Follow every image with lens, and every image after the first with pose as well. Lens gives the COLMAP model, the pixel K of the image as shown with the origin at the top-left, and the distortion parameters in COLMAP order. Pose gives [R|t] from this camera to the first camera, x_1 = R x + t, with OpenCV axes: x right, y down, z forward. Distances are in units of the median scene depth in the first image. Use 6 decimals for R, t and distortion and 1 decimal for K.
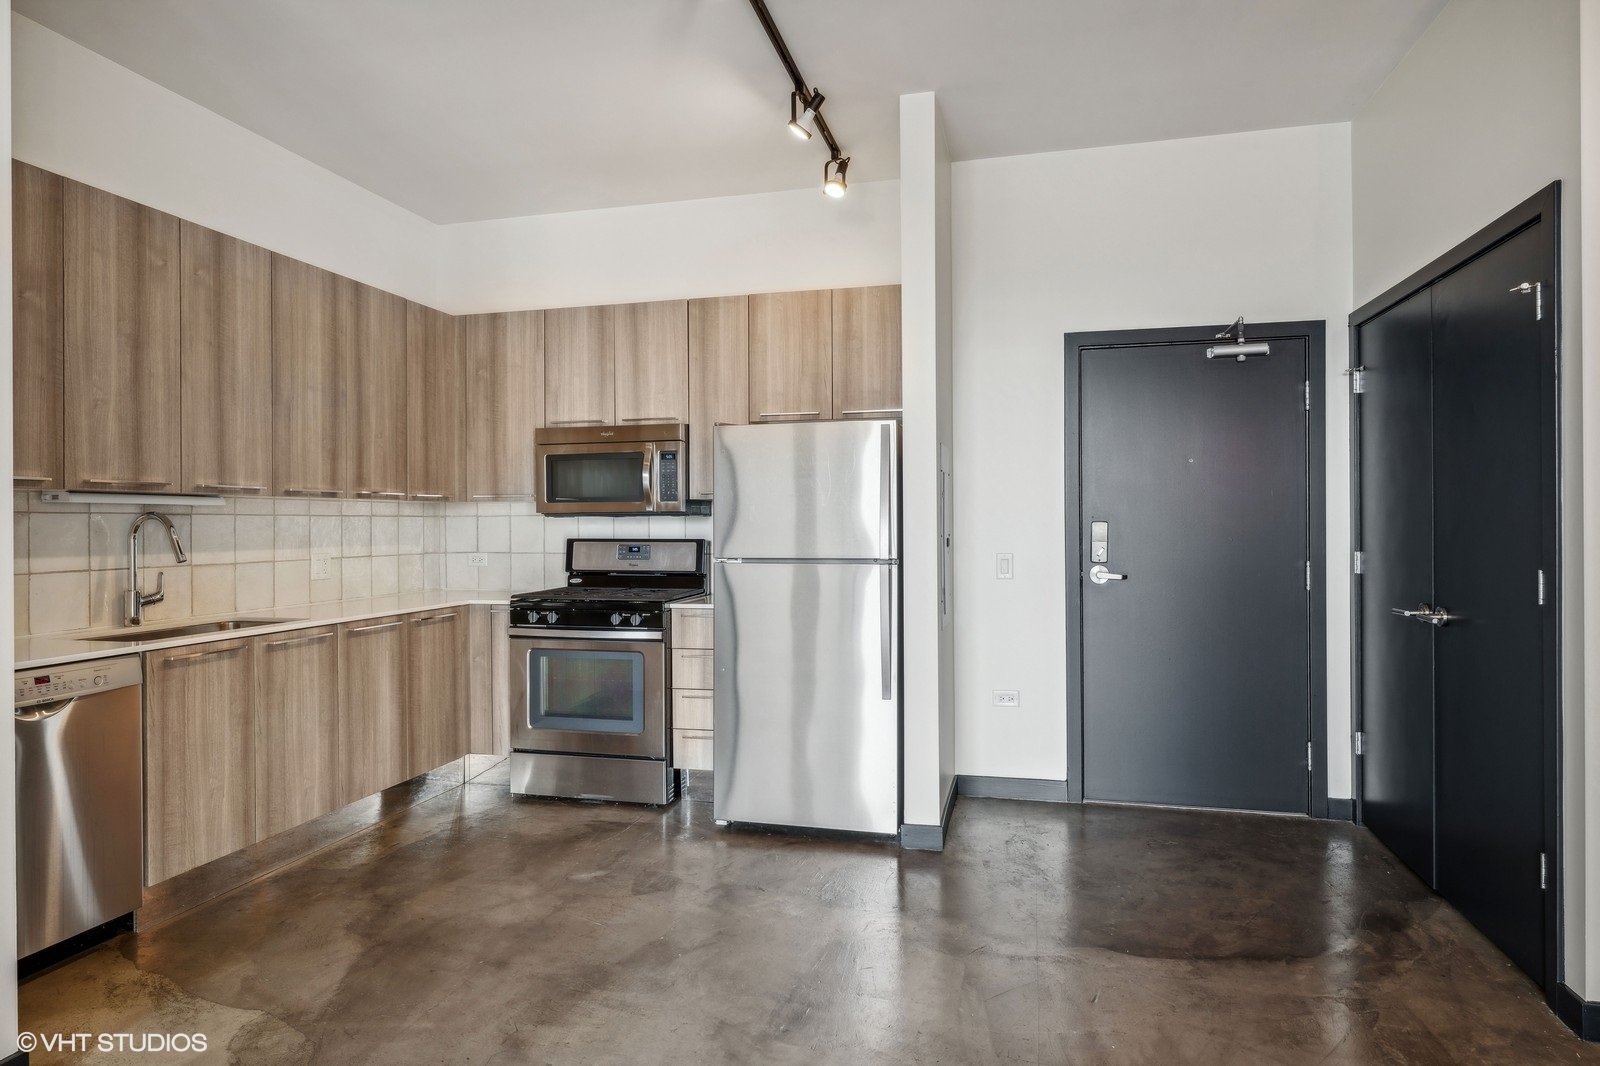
lens RADIAL K [[915.5, 0, 798.3], [0, 915.5, 527.4], [0, 0, 1]] dist [-0.004961, -0.000166]
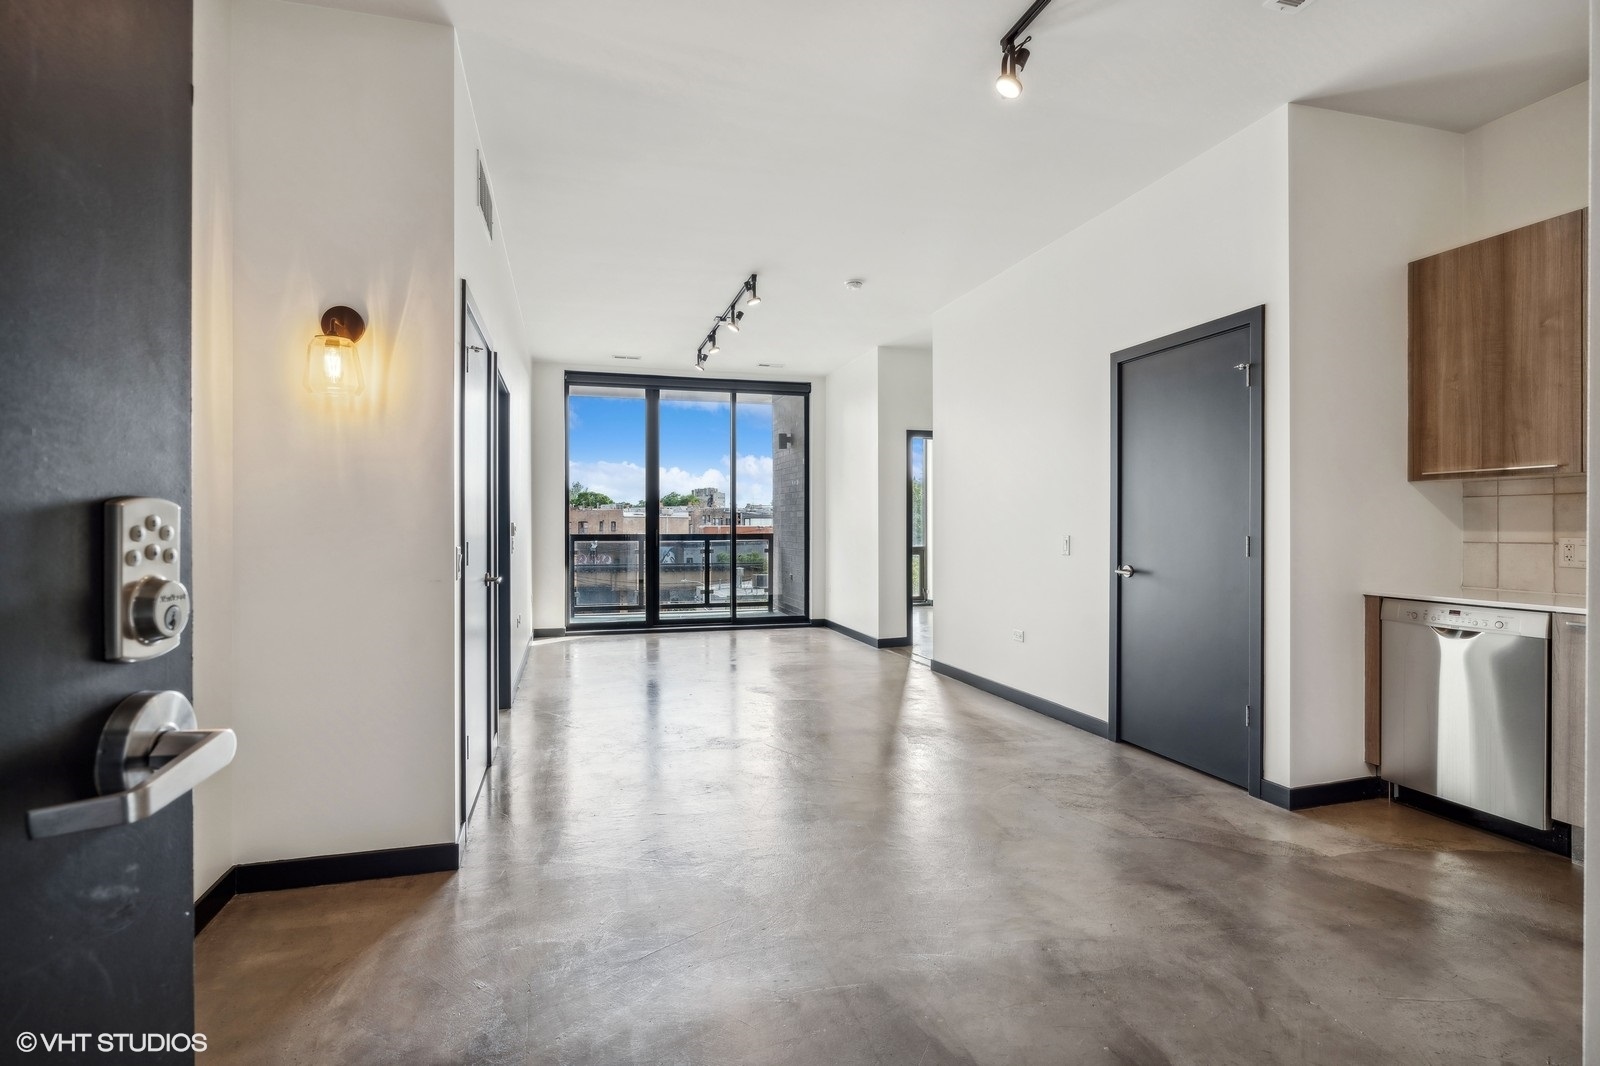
lens RADIAL K [[786.5, 0, 791.7], [0, 786.5, 531.9], [0, 0, 1]] dist [-0.001798, -0.000400]
pose [[-0.868674, 0.011043, -0.495262, 0.414417], [0.003838, 0.999872, 0.015562, 0.011288], [0.495370, 0.011617, -0.868604, 0.955056]]
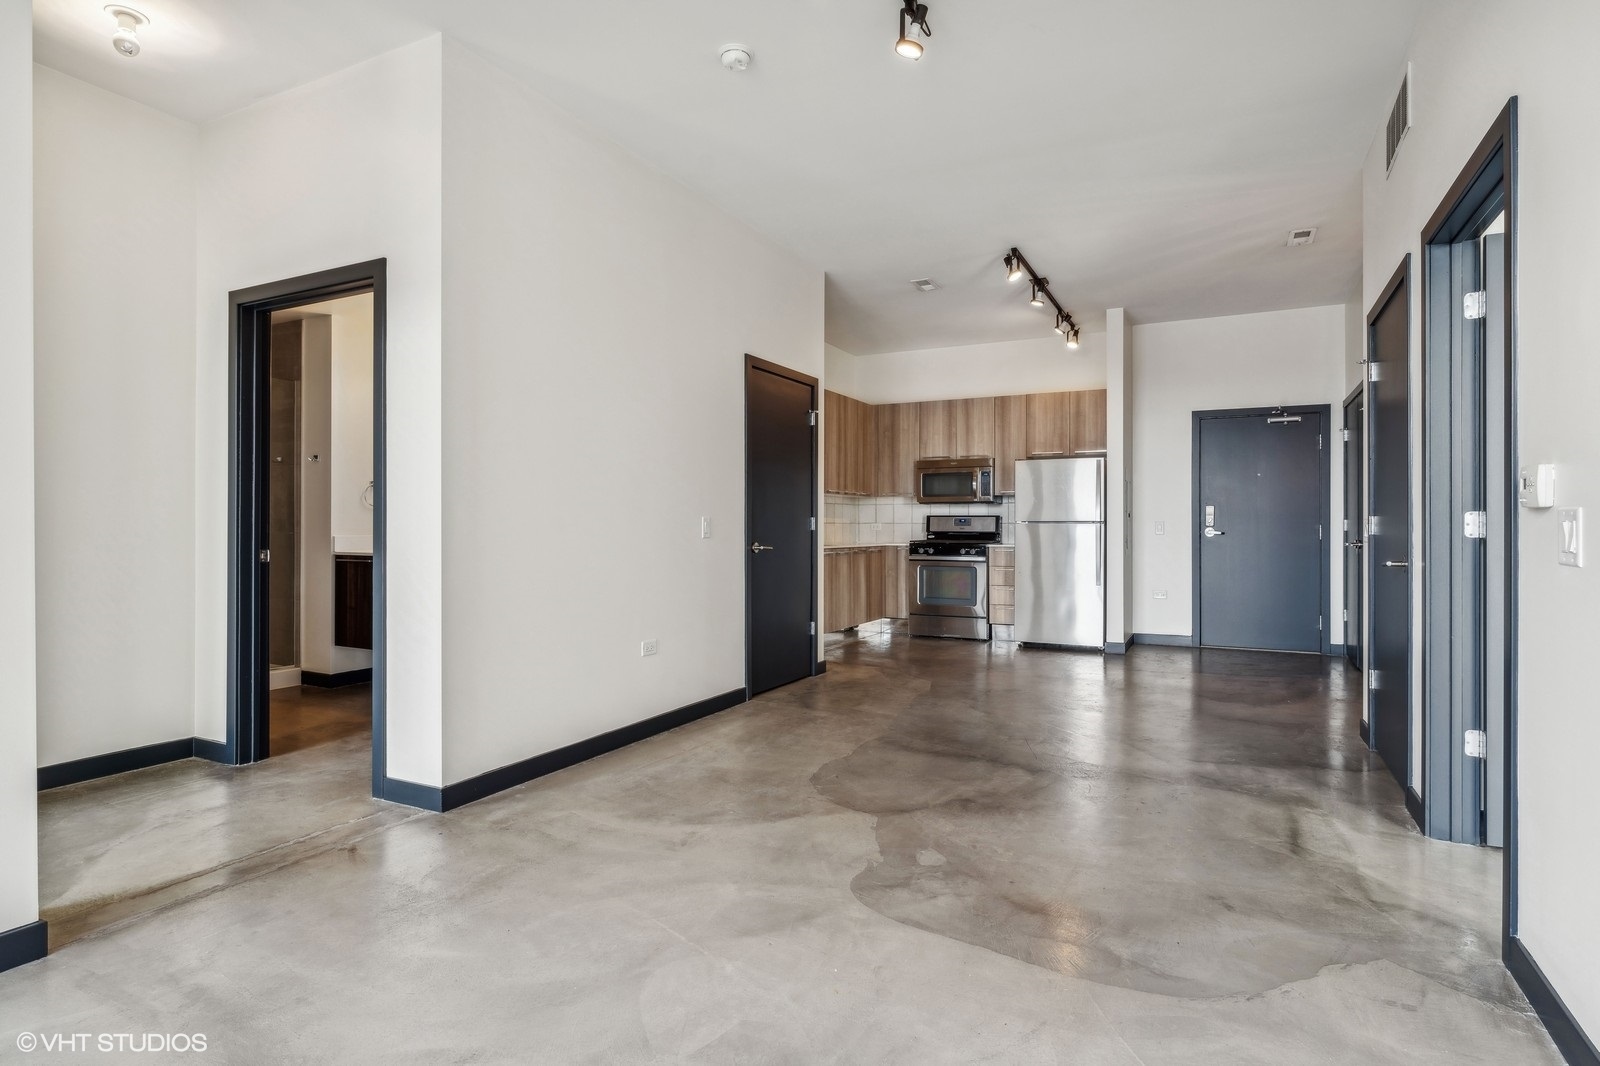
lens RADIAL K [[848.1, 0, 796.6], [0, 848.1, 526.2], [0, 0, 1]] dist [-0.005007, 0.000156]
pose [[0.974327, 0.006785, -0.225034, -0.134597], [-0.007760, 0.999964, -0.003445, 0.052177], [0.225003, 0.005103, 0.974345, -1.012650]]
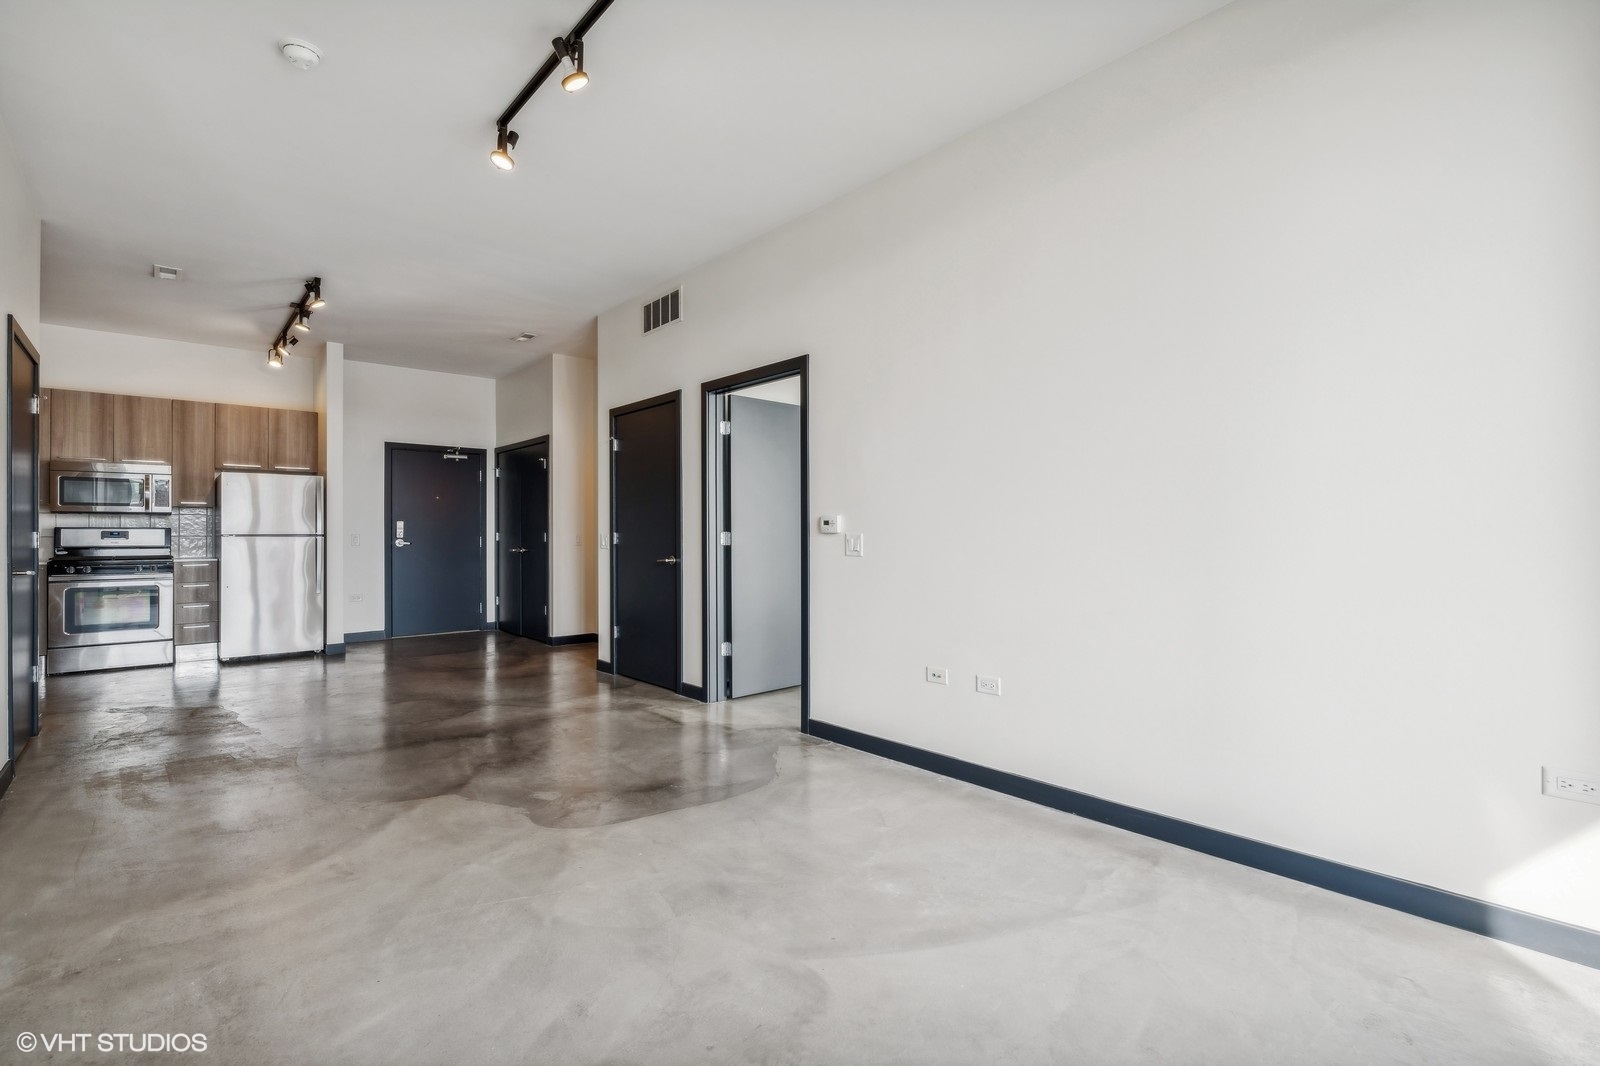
lens RADIAL K [[734.5, 0, 799.9], [0, 734.5, 523.6], [0, 0, 1]] dist [-0.001959, -0.000241]
pose [[0.564413, 0.014635, 0.825363, -0.685570], [0.004574, 0.999772, -0.020855, 0.045803], [-0.825480, 0.015546, 0.564217, -0.985281]]
